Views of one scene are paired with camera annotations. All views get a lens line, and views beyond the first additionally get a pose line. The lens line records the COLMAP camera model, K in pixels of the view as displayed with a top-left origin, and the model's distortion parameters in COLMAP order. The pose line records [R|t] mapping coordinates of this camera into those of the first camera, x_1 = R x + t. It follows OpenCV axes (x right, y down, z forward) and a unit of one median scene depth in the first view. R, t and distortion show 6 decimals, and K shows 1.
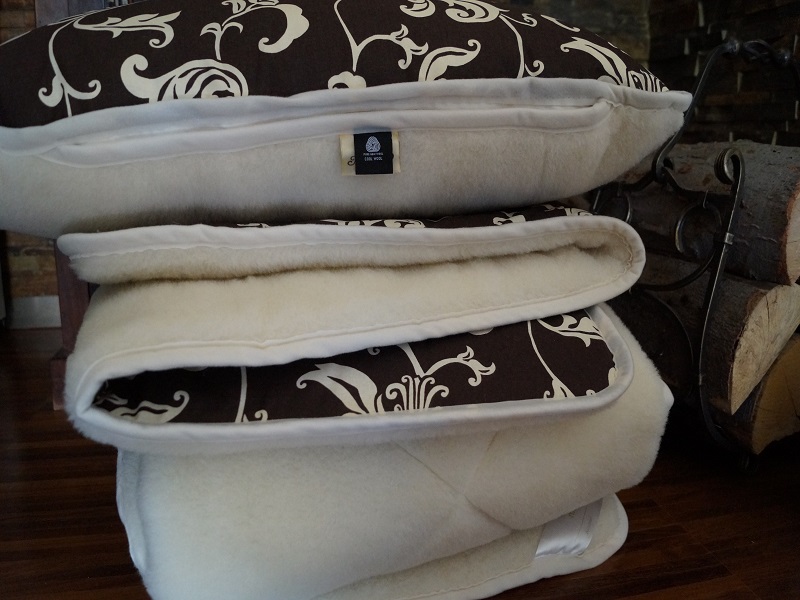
lens RADIAL K [[647.4, 0, 400.0], [0, 647.4, 300.0], [0, 0, 1]] dist [-0.074567, -0.000347]
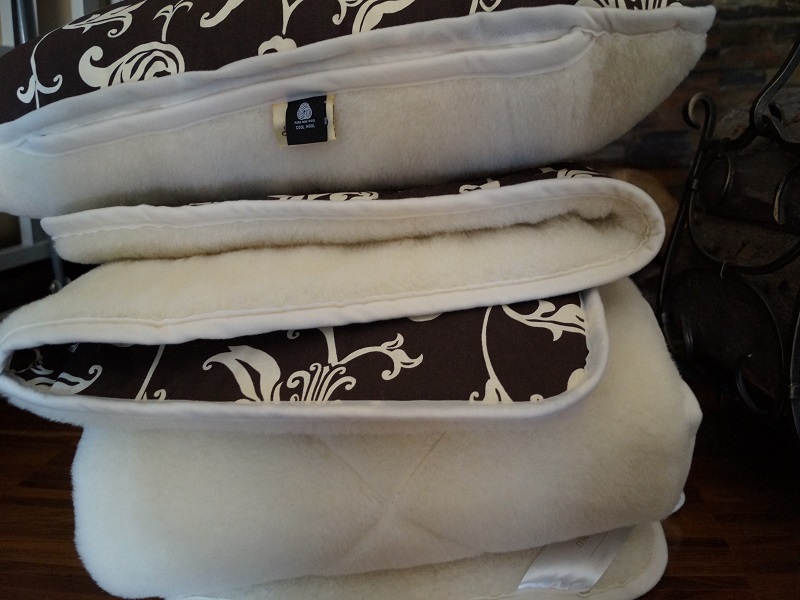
lens RADIAL K [[647.4, 0, 400.0], [0, 647.4, 300.0], [0, 0, 1]] dist [-0.074567, -0.000347]
pose [[0.929302, 0.020285, -0.368764, 0.438078], [-0.010567, 0.999542, 0.028354, 0.000941], [0.369170, -0.022452, 0.929090, 0.195095]]
